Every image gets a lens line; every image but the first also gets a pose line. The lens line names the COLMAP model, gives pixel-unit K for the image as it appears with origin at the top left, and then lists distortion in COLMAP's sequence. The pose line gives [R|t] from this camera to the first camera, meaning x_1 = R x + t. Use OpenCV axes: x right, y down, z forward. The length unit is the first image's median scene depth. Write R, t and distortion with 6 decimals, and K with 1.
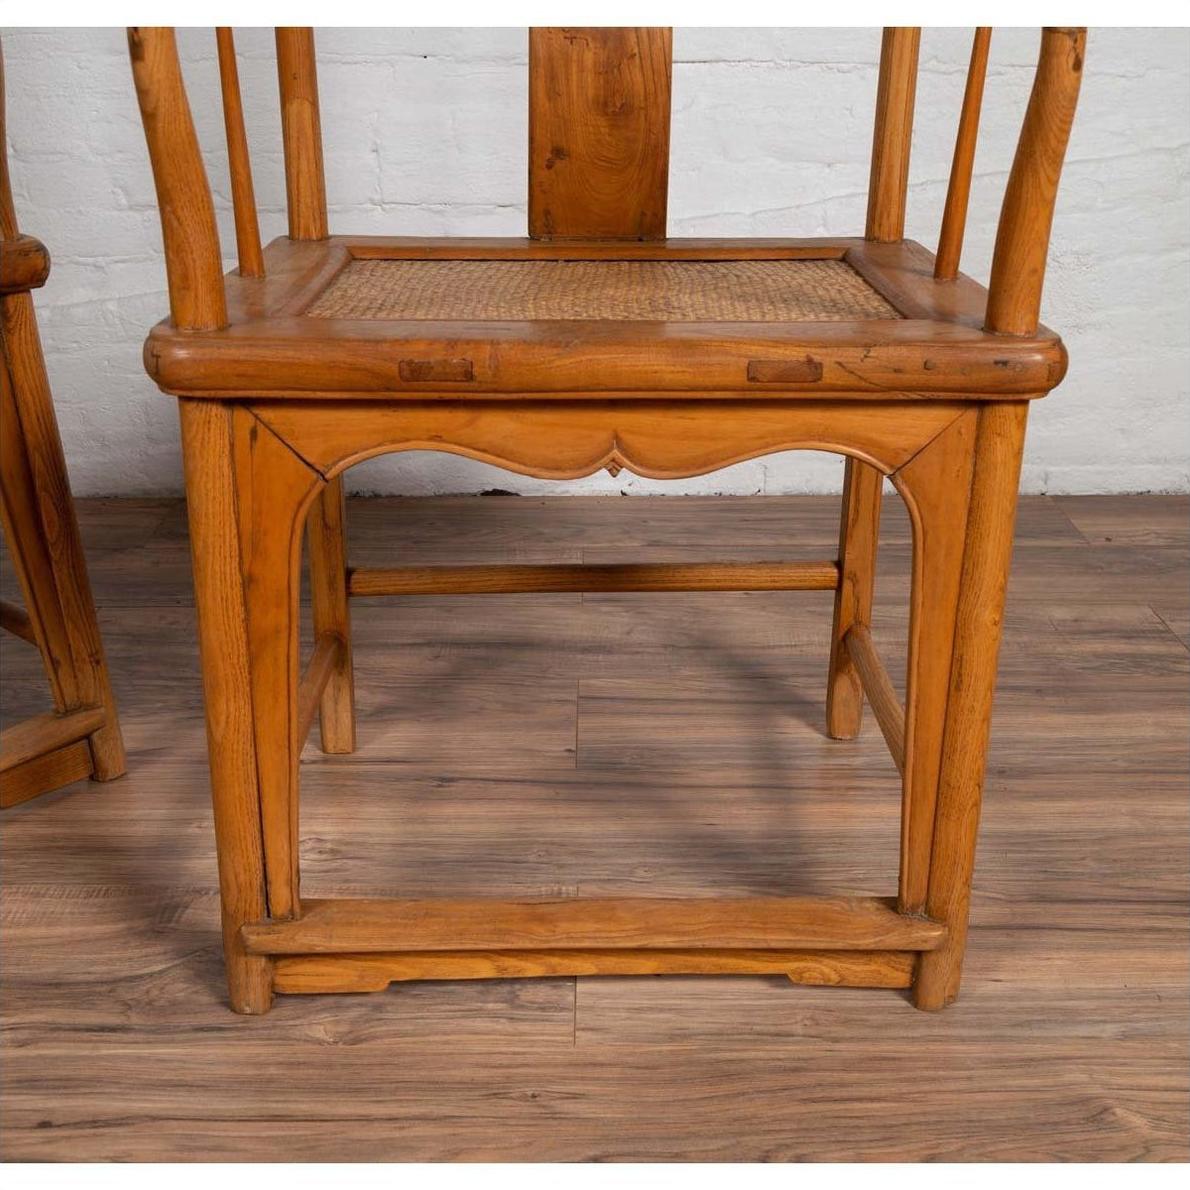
lens RADIAL K [[1471.8, 0, 620.8], [0, 1471.8, 632.8], [0, 0, 1]] dist [0.002259, 0.037856]
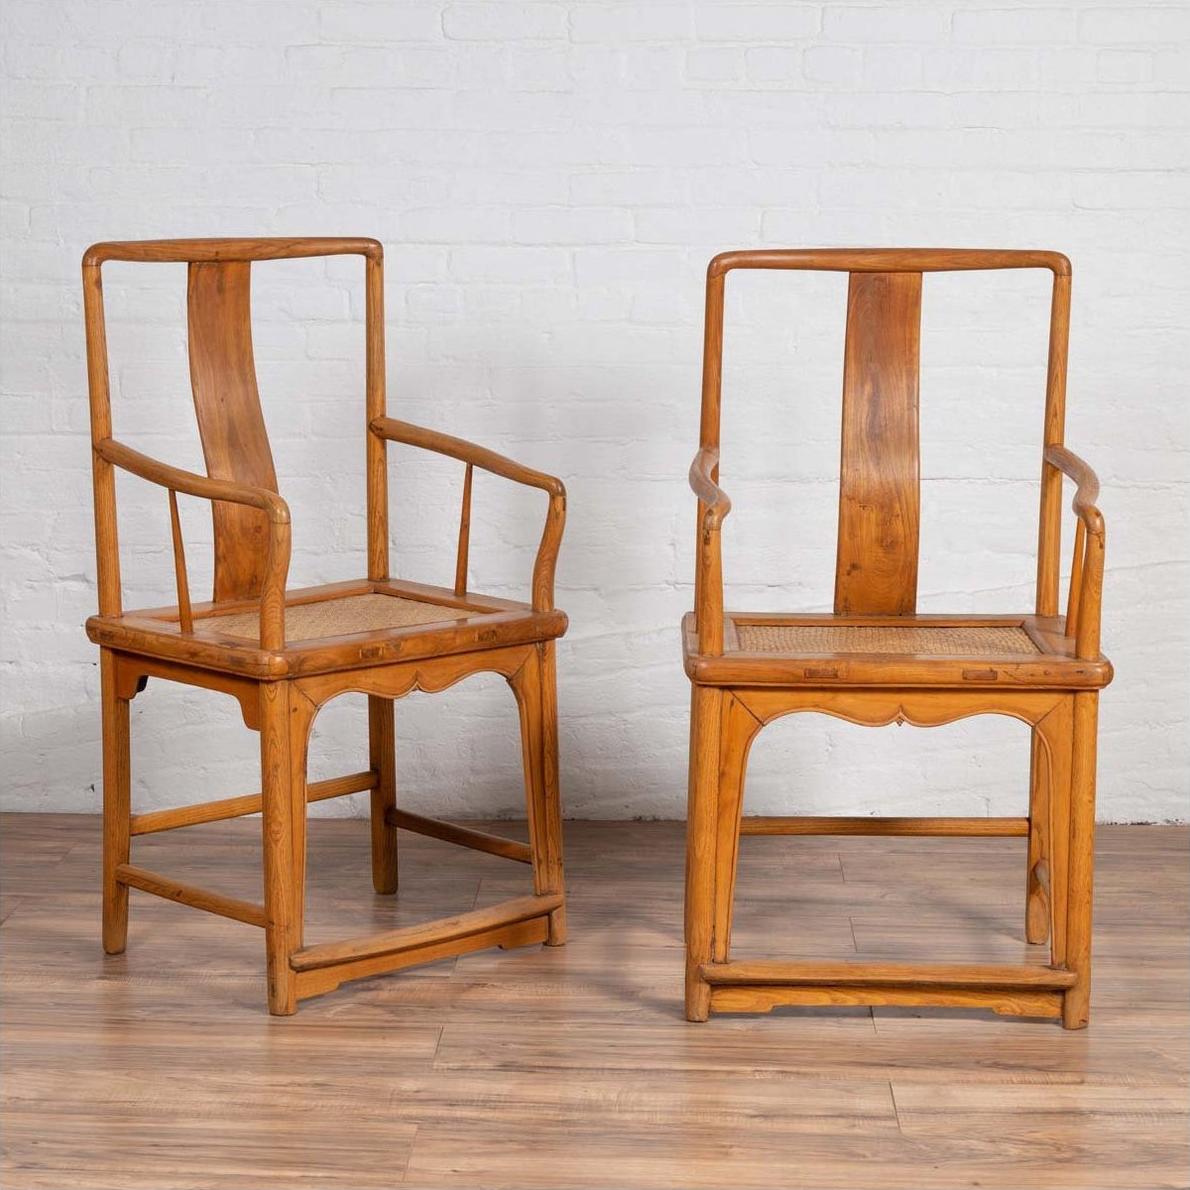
lens RADIAL K [[2880.4, 0, 536.2], [0, 2880.4, 622.2], [0, 0, 1]] dist [0.073600, -0.633610]
pose [[0.997335, 0.004468, -0.072817, -0.188014], [-0.022536, 0.968173, -0.249266, 0.664308], [0.069386, 0.250243, 0.965694, -2.565972]]
